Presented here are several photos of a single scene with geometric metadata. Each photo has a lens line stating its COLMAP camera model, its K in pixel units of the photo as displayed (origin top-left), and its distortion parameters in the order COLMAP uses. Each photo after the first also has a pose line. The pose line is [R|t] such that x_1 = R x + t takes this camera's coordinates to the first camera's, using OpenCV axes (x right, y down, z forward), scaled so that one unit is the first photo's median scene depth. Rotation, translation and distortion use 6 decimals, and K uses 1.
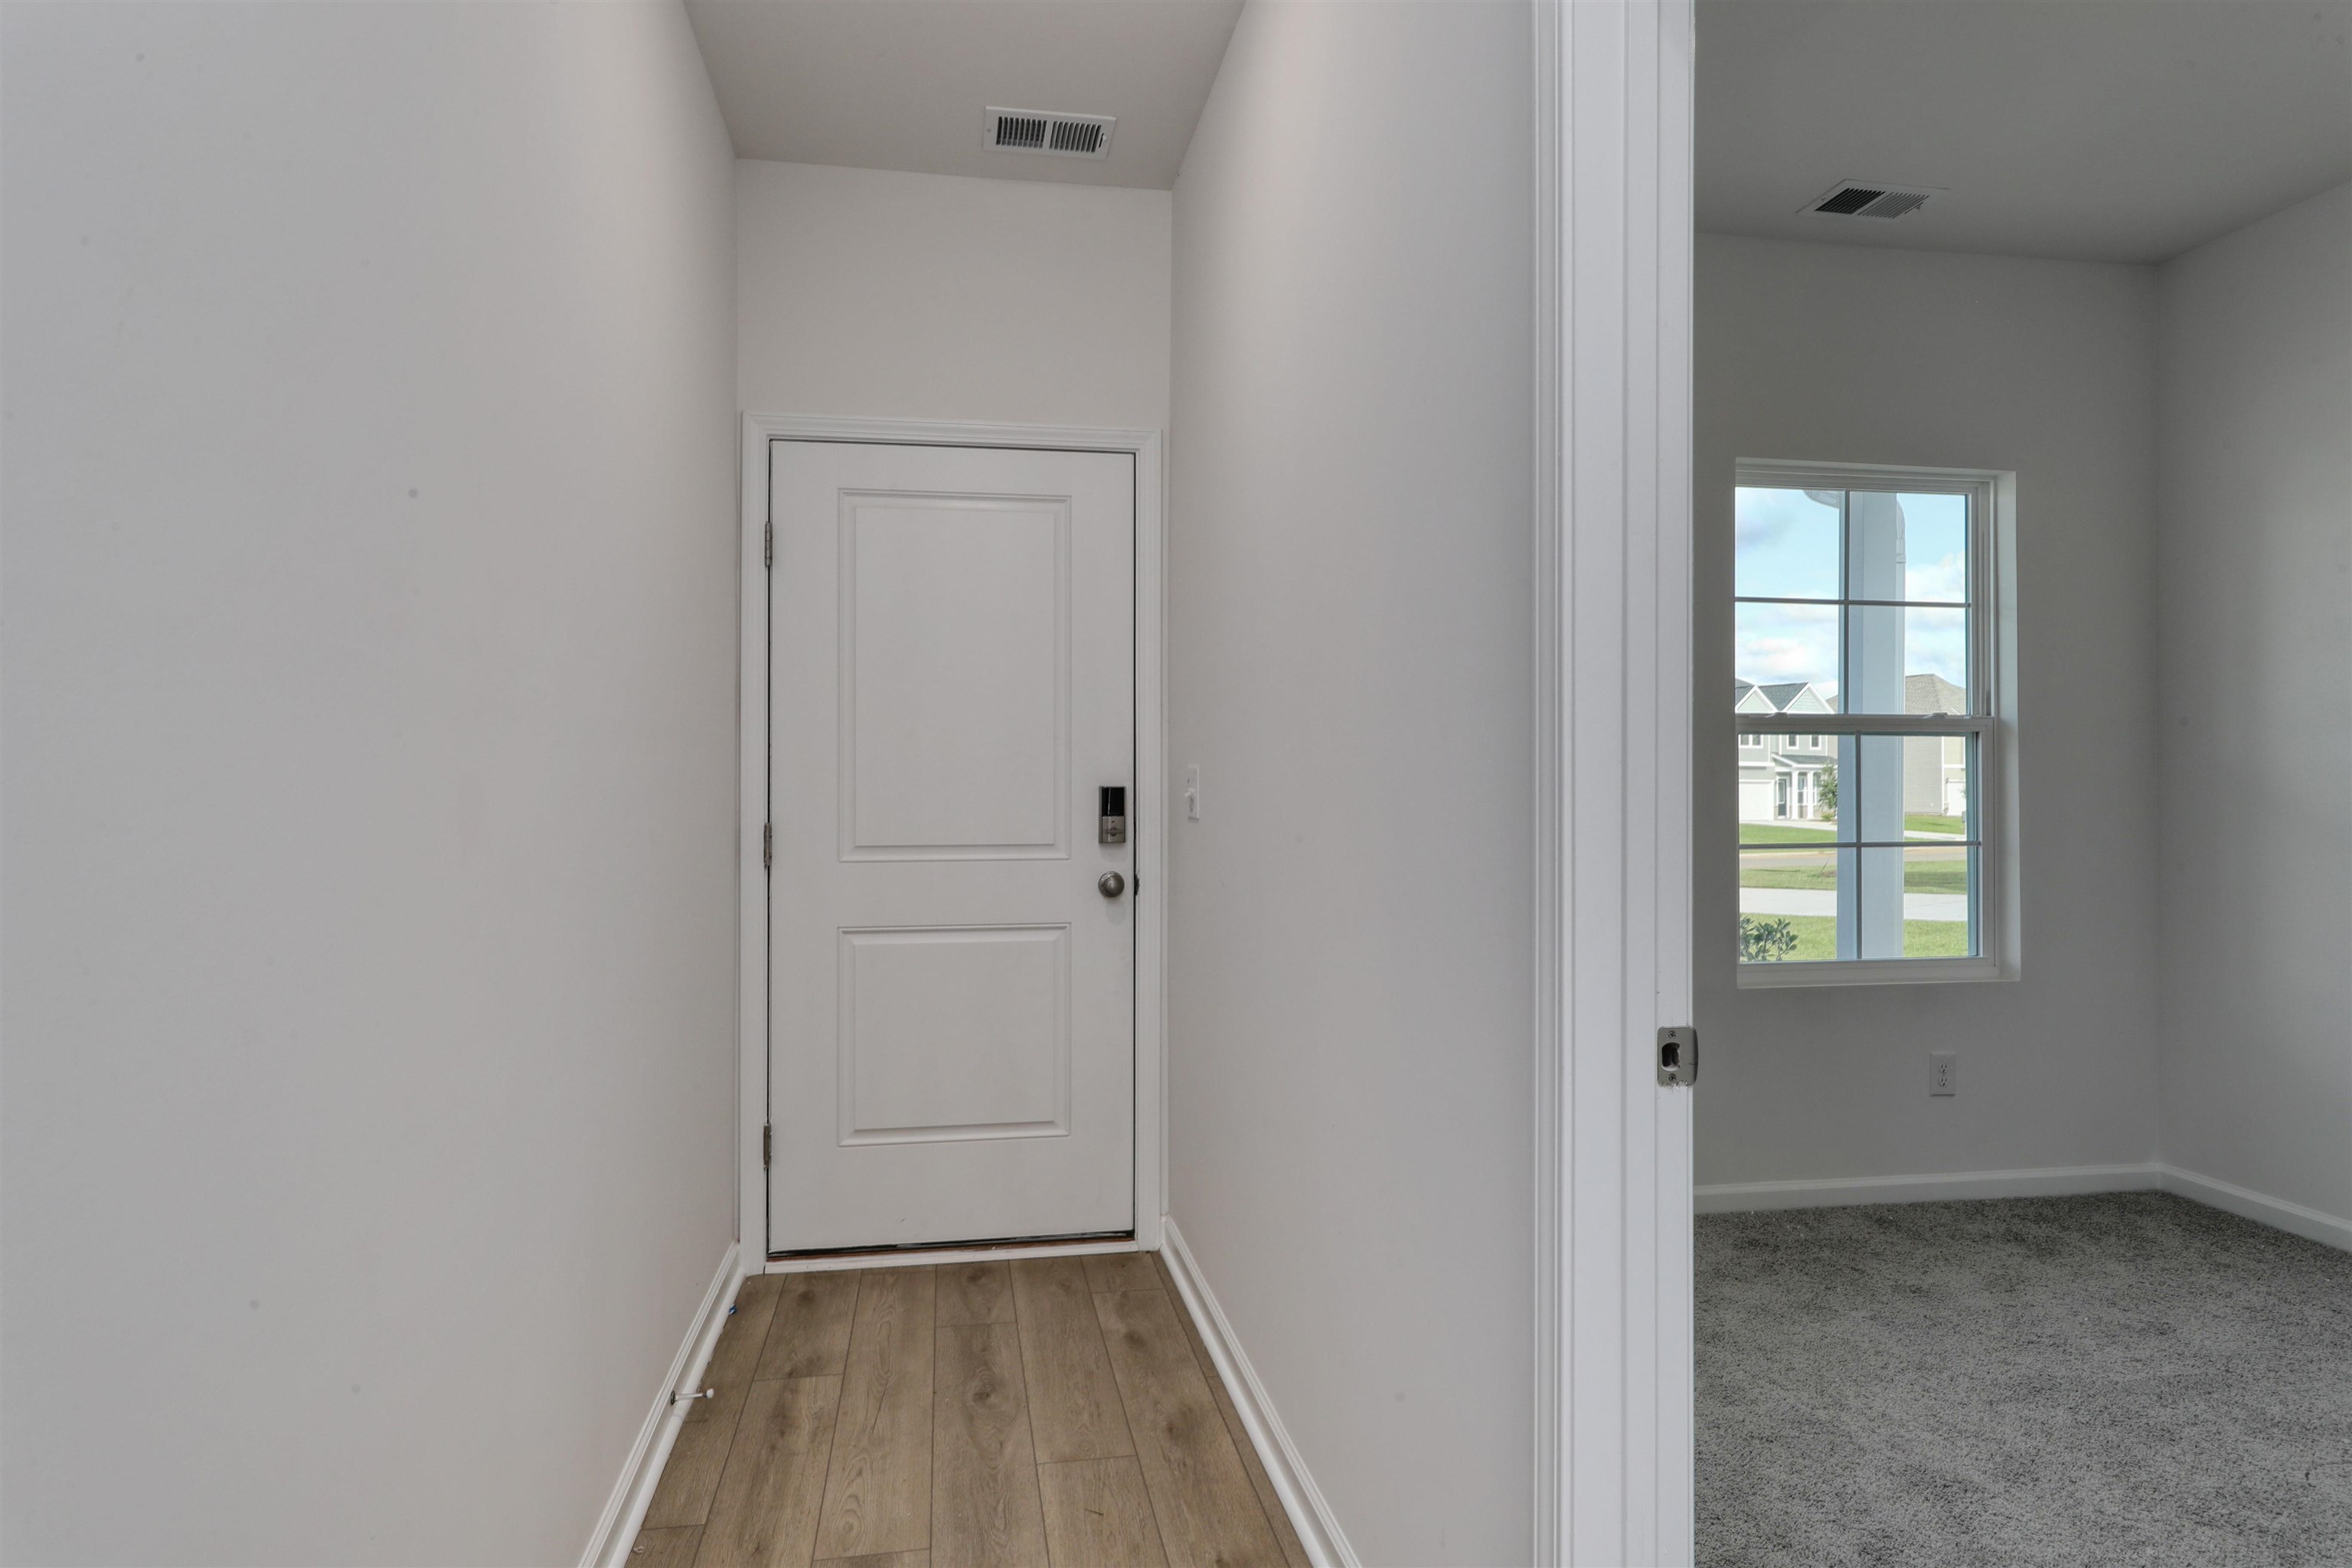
lens RADIAL K [[1330.9, 0, 1176.0], [0, 1330.9, 784.0], [0, 0, 1]] dist [0.003136, -0.001640]
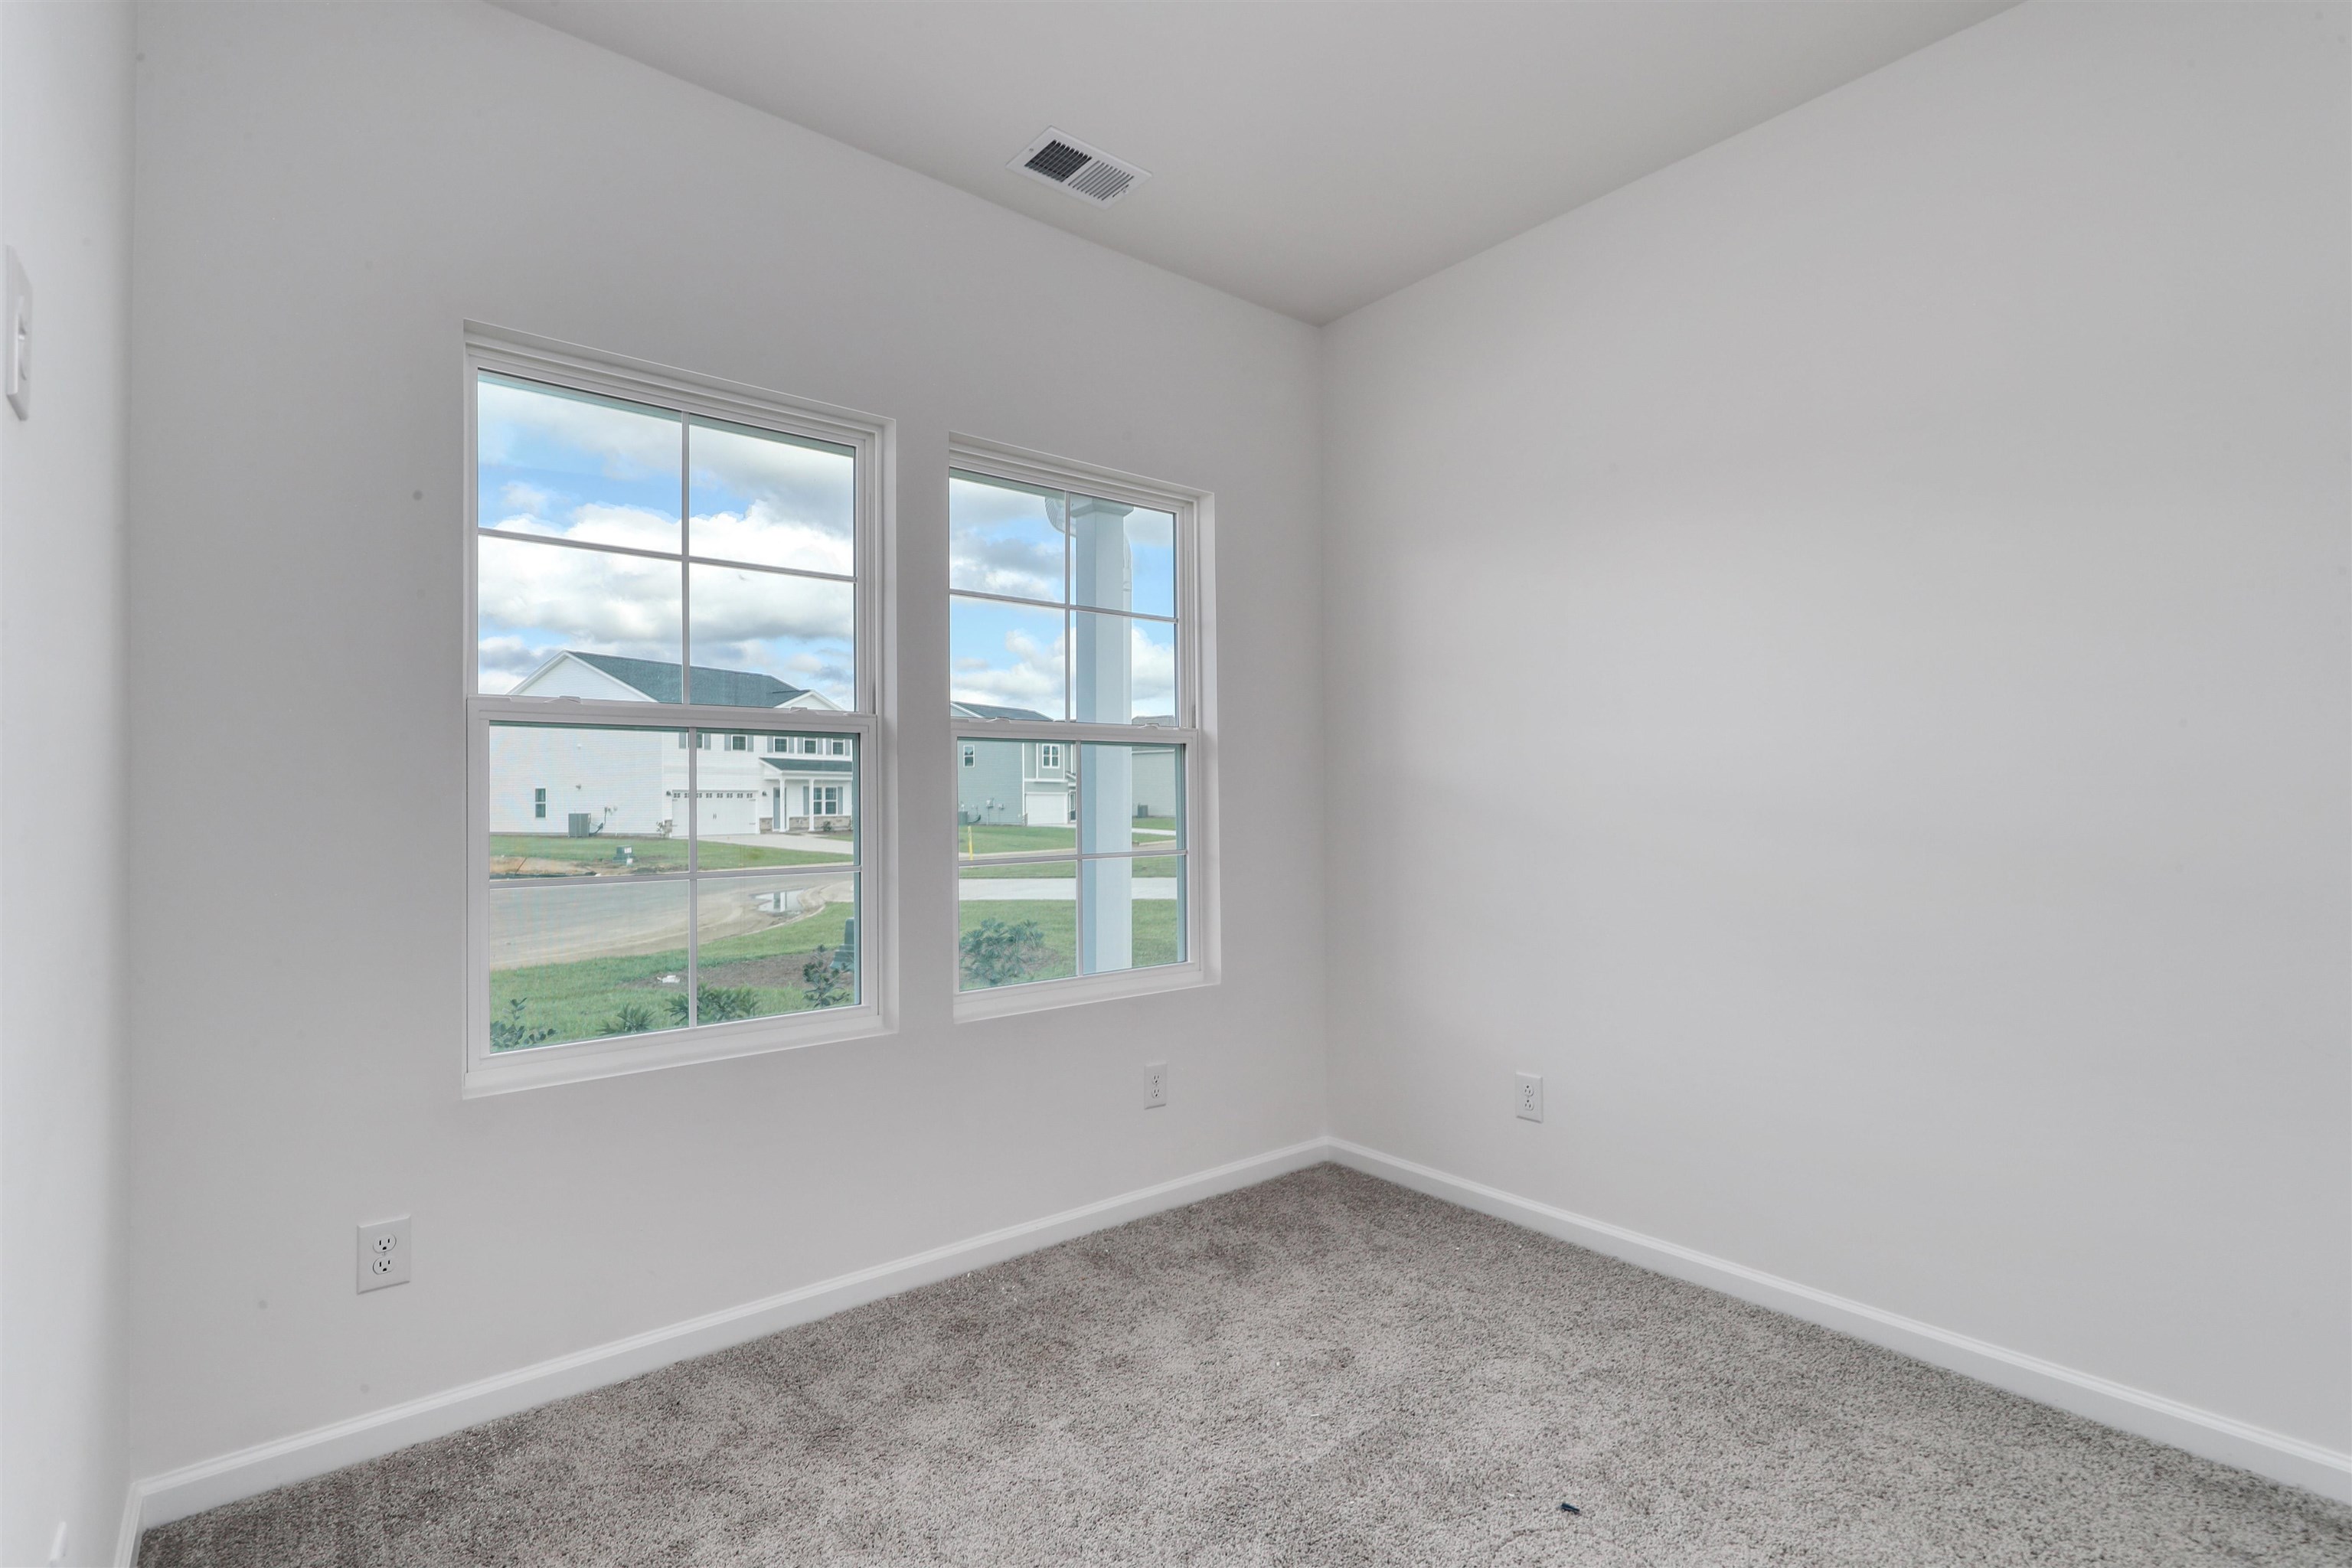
lens RADIAL K [[1115.4, 0, 1176.0], [0, 1115.4, 784.0], [0, 0, 1]] dist [0.000061, 0.000093]
pose [[0.867672, 0.001976, 0.497133, 0.196051], [0.003412, 0.999945, -0.009930, -0.001393], [-0.497125, 0.010312, 0.867618, 0.299593]]
